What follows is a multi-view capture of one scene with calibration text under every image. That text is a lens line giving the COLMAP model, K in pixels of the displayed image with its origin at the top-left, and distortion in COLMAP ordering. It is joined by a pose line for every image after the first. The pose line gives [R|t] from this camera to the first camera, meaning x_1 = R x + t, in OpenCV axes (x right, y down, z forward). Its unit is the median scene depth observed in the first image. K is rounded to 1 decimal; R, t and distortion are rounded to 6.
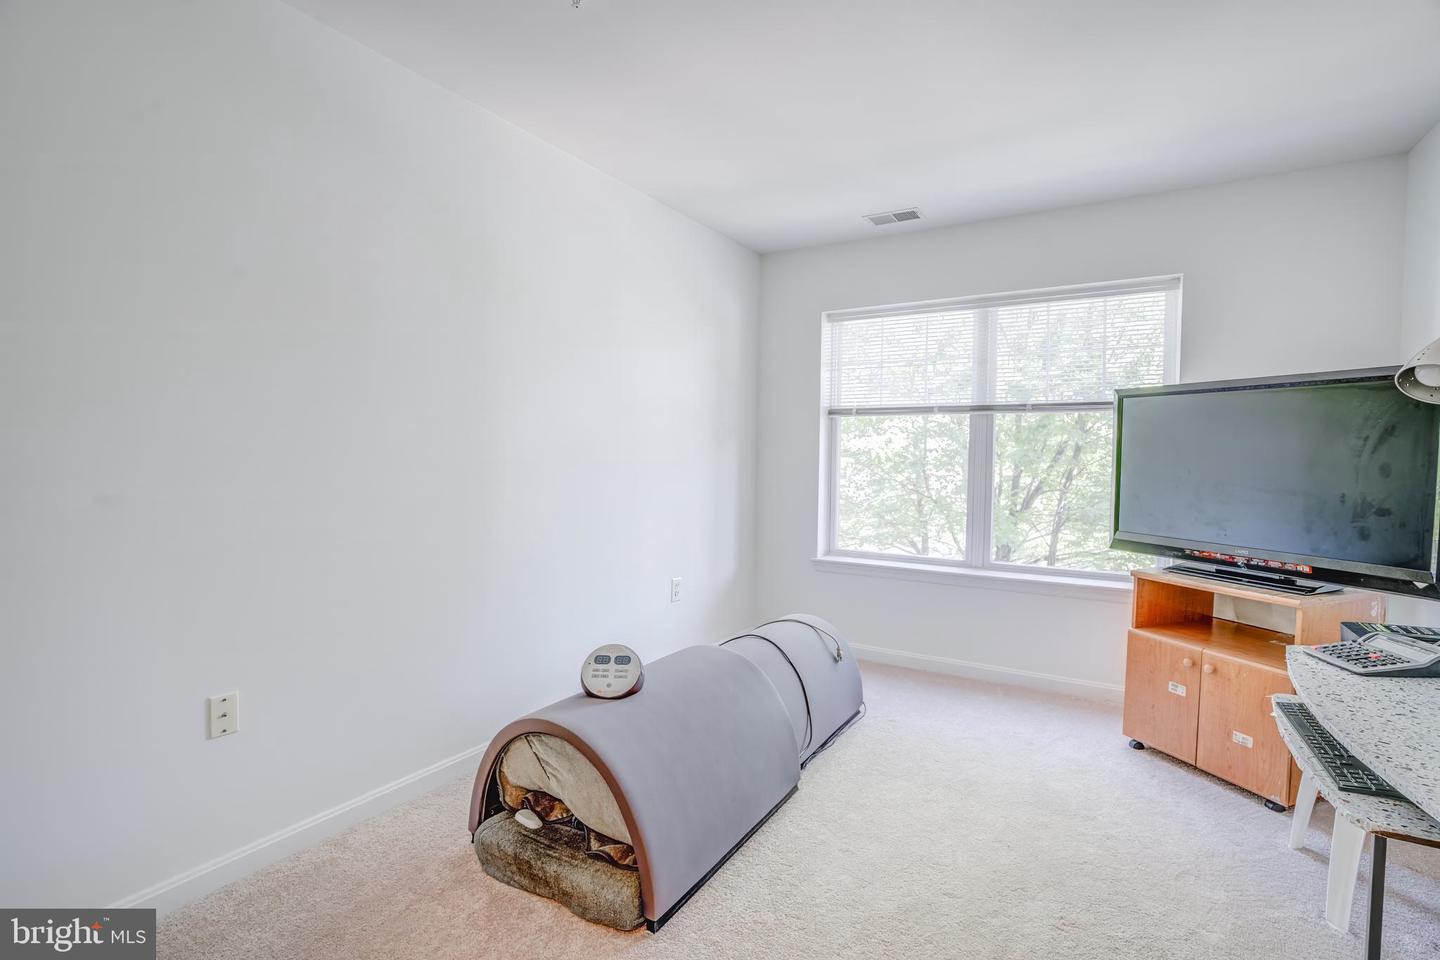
lens RADIAL K [[681.2, 0, 714.9], [0, 681.2, 447.9], [0, 0, 1]] dist [-0.058316, 0.023914]
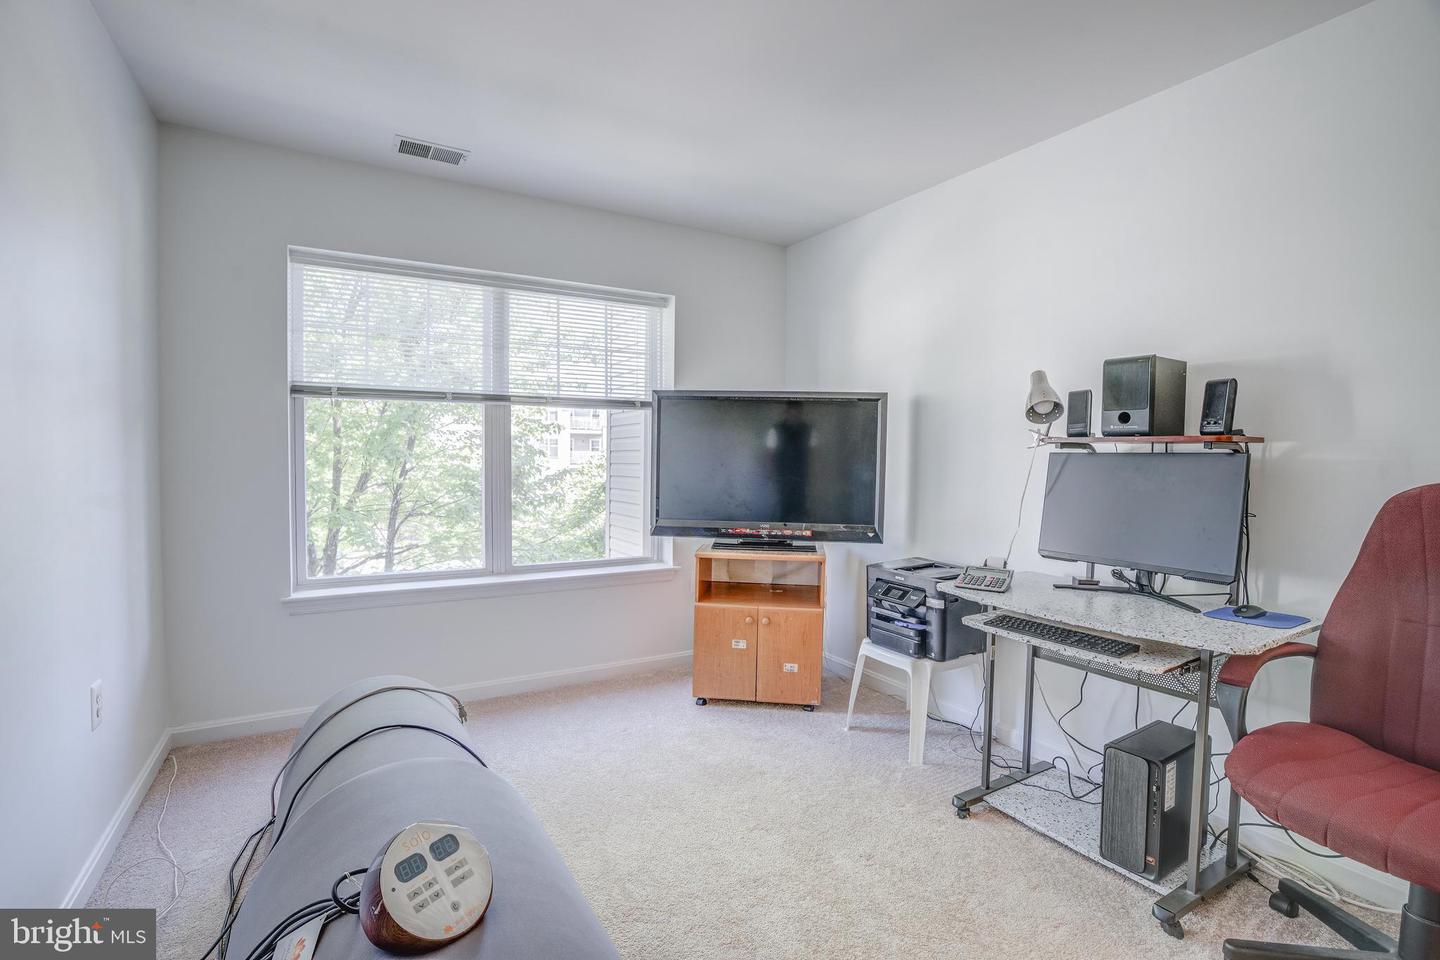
lens RADIAL K [[681.2, 0, 714.9], [0, 681.2, 447.9], [0, 0, 1]] dist [-0.058316, 0.023914]
pose [[0.447943, -0.005040, 0.894048, -0.362966], [-0.013998, 0.999822, 0.012650, -0.009132], [-0.893953, -0.018181, 0.447793, 0.411962]]
